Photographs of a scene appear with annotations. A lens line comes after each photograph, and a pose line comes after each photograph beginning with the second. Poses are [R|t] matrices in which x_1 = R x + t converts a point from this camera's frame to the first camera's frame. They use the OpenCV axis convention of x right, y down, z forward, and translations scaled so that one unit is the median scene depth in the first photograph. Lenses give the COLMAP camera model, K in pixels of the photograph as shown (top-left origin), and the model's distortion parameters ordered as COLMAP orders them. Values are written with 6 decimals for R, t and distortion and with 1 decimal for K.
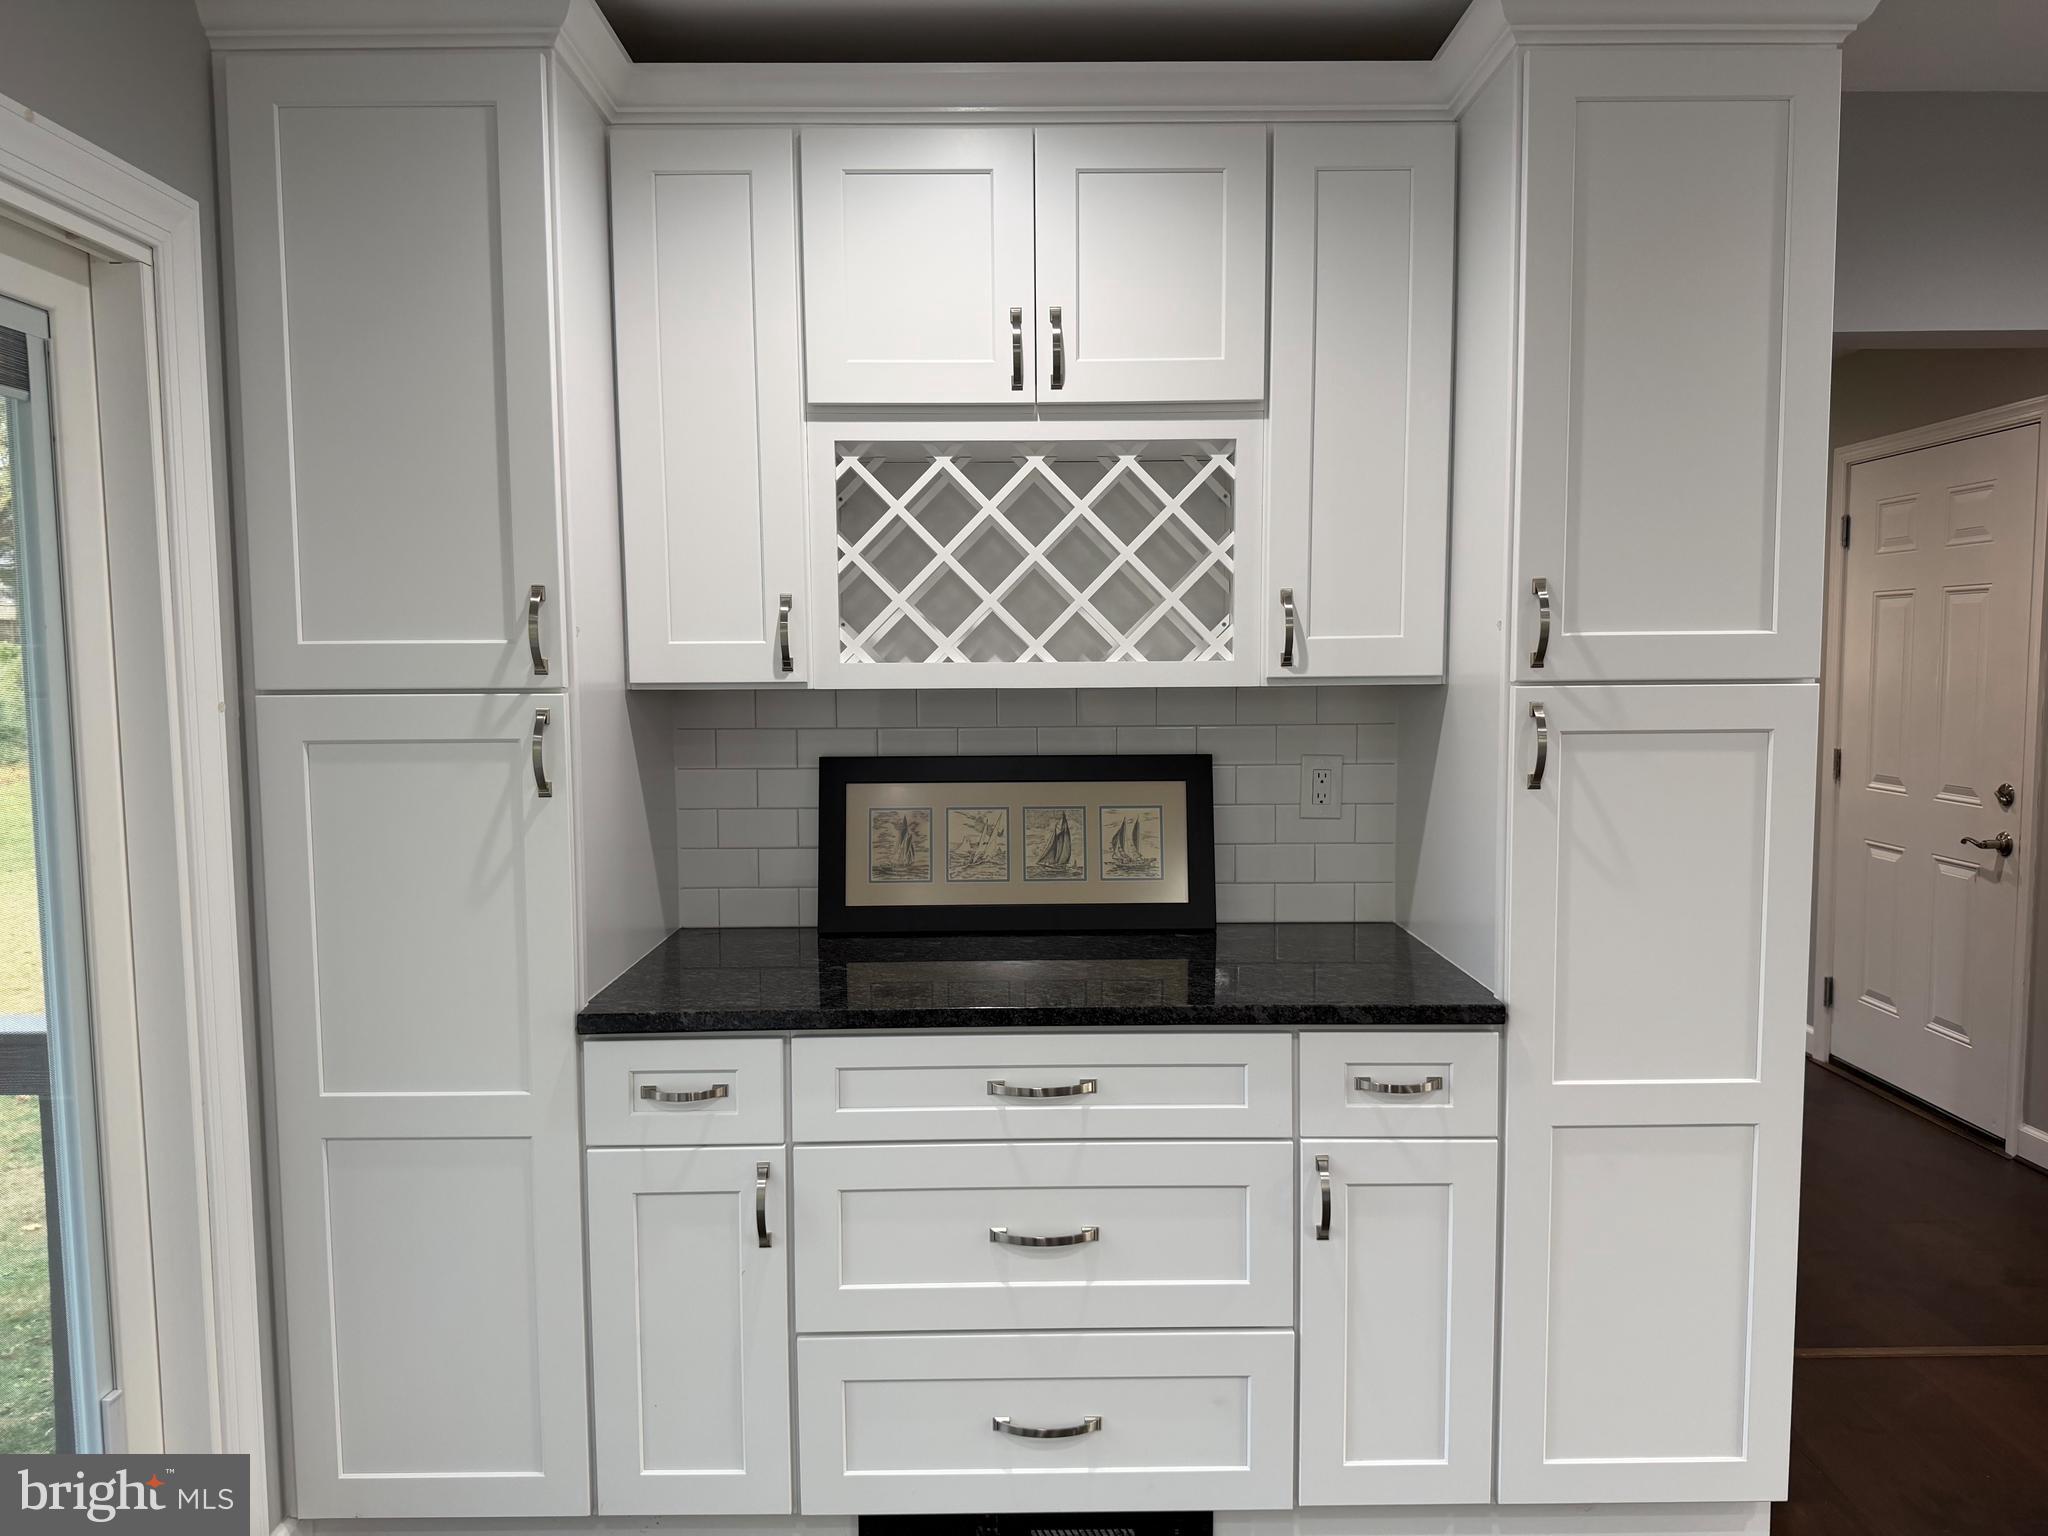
lens RADIAL K [[1386.5, 0, 1028.5], [0, 1386.5, 765.6], [0, 0, 1]] dist [0.010845, -0.000360]
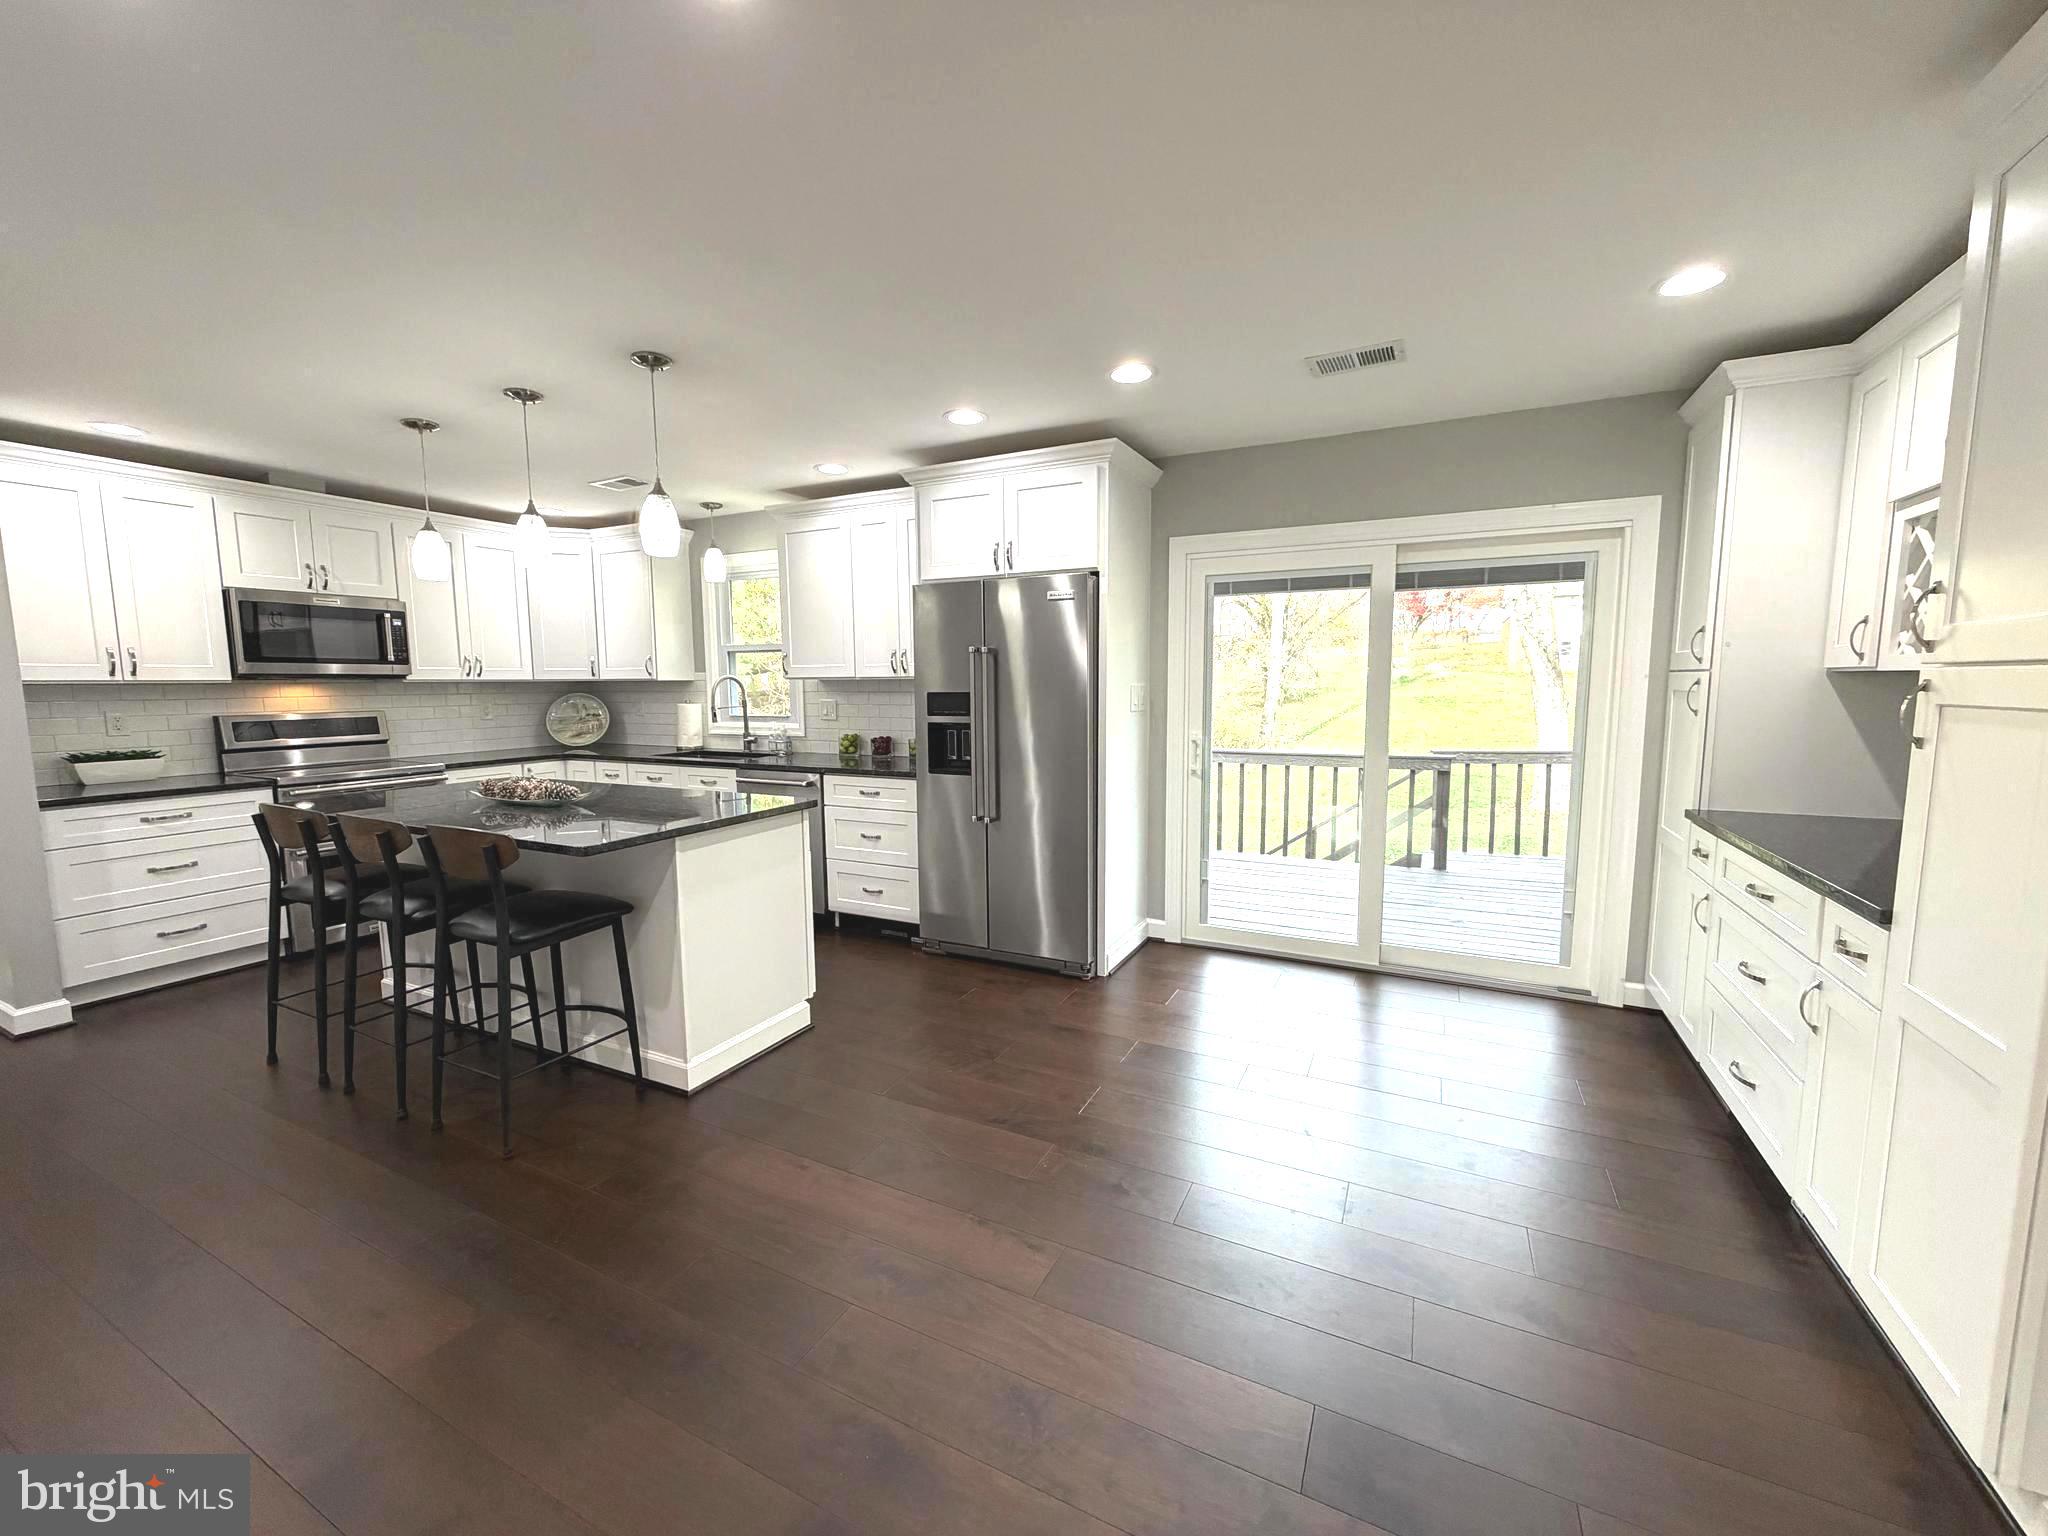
lens RADIAL K [[811.7, 0, 1026.7], [0, 811.7, 768.9], [0, 0, 1]] dist [-0.003030, -0.000486]
pose [[-0.452233, 0.102687, -0.885969, 1.203505], [-0.059907, 0.987610, 0.145046, -0.015050], [0.889886, 0.118670, -0.440478, 0.526952]]
